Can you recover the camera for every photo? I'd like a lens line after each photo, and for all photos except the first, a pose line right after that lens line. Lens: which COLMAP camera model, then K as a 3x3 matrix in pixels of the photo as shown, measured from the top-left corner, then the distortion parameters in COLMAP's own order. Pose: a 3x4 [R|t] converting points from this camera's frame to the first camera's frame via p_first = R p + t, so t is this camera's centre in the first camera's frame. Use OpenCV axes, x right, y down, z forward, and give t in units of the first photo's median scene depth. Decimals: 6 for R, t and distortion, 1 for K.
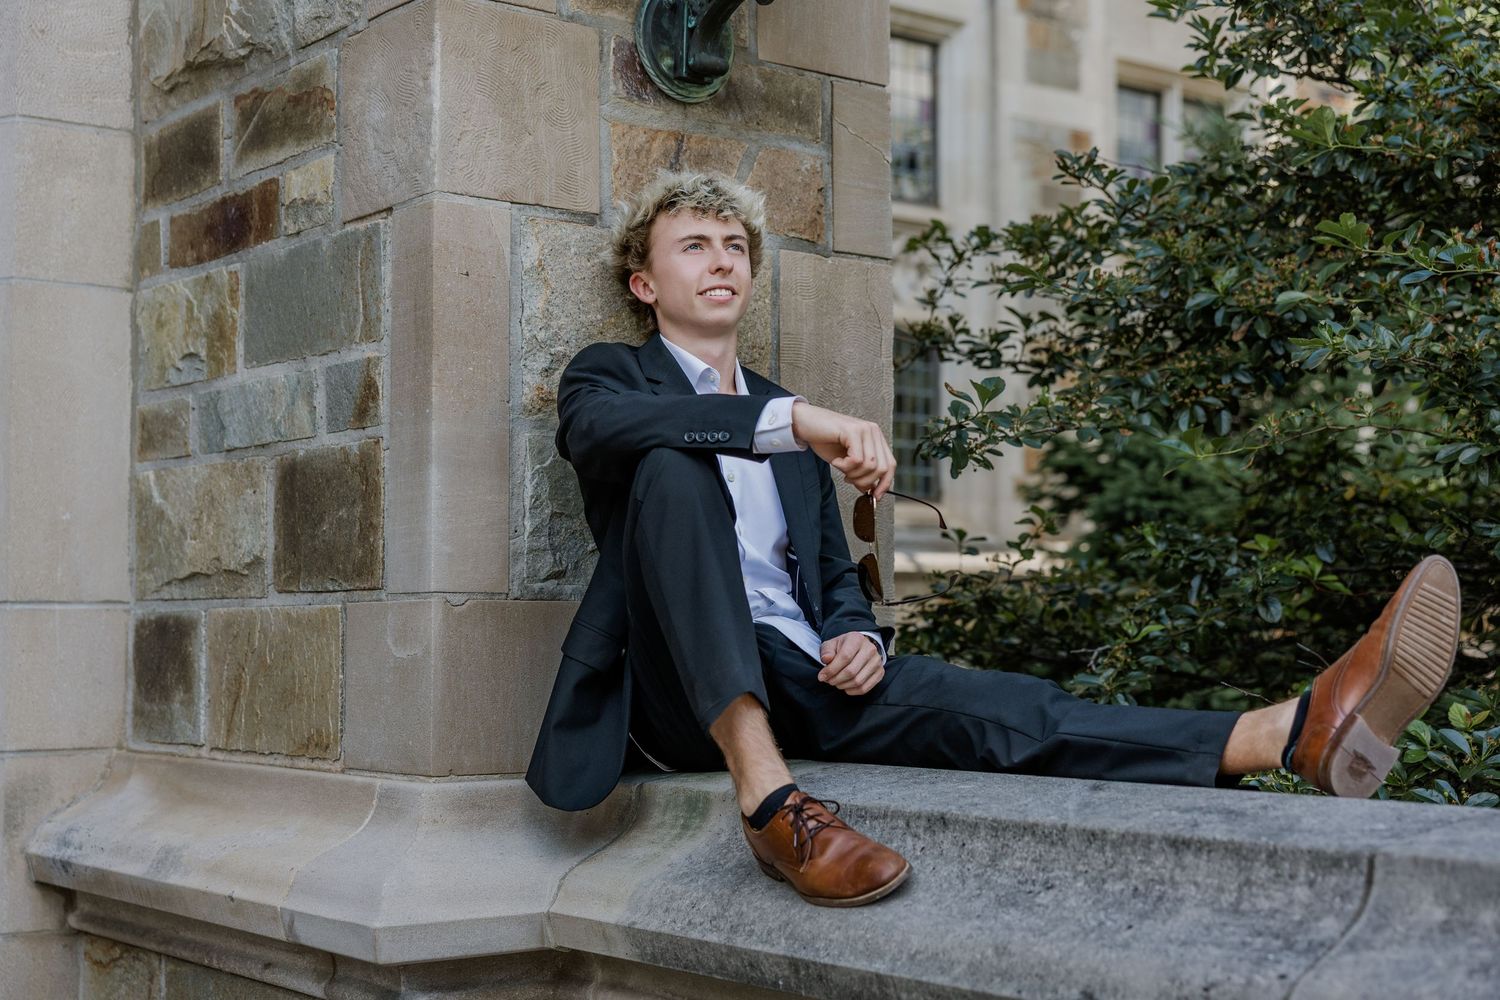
lens RADIAL K [[2154.4, 0, 751.0], [0, 2154.4, 515.3], [0, 0, 1]] dist [0.032265, 0.000000]
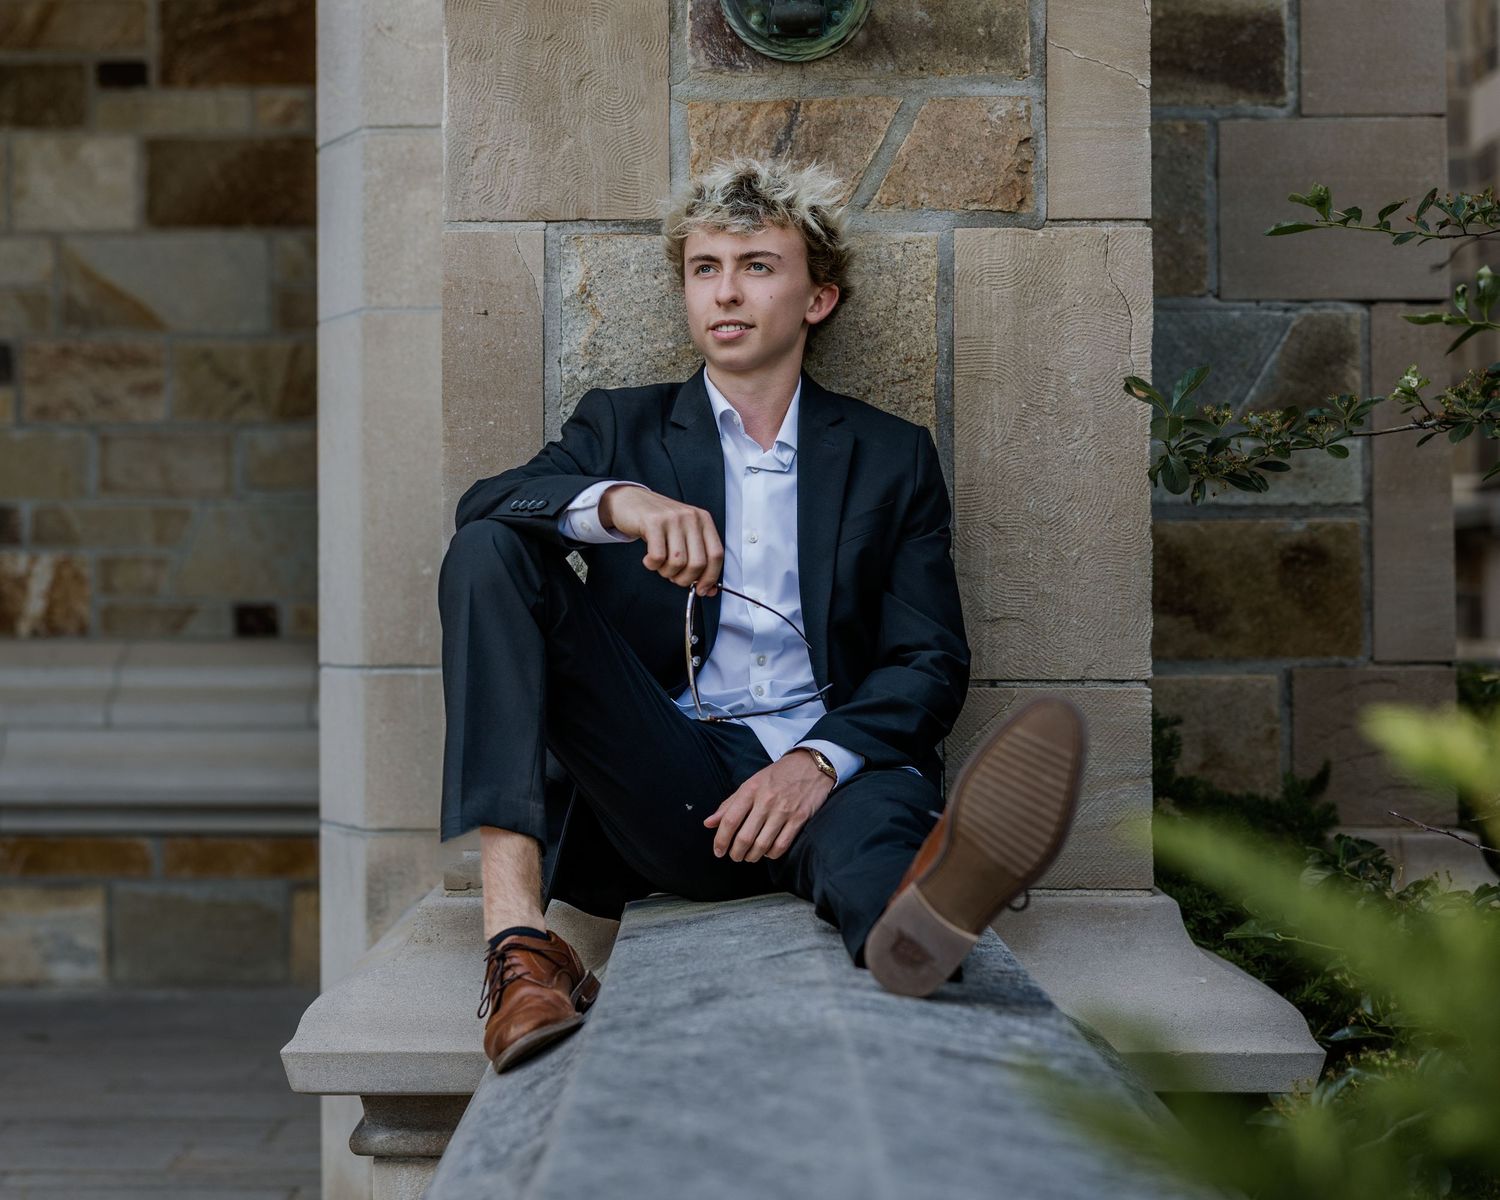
lens RADIAL K [[3202.8, 0, 749.2], [0, 3202.8, 592.2], [0, 0, 1]] dist [0.013727, 0.000000]
pose [[0.781025, -0.005571, -0.624475, 0.699549], [0.040590, 0.998299, 0.041860, -0.046057], [0.623179, -0.058041, 0.779923, 0.053183]]
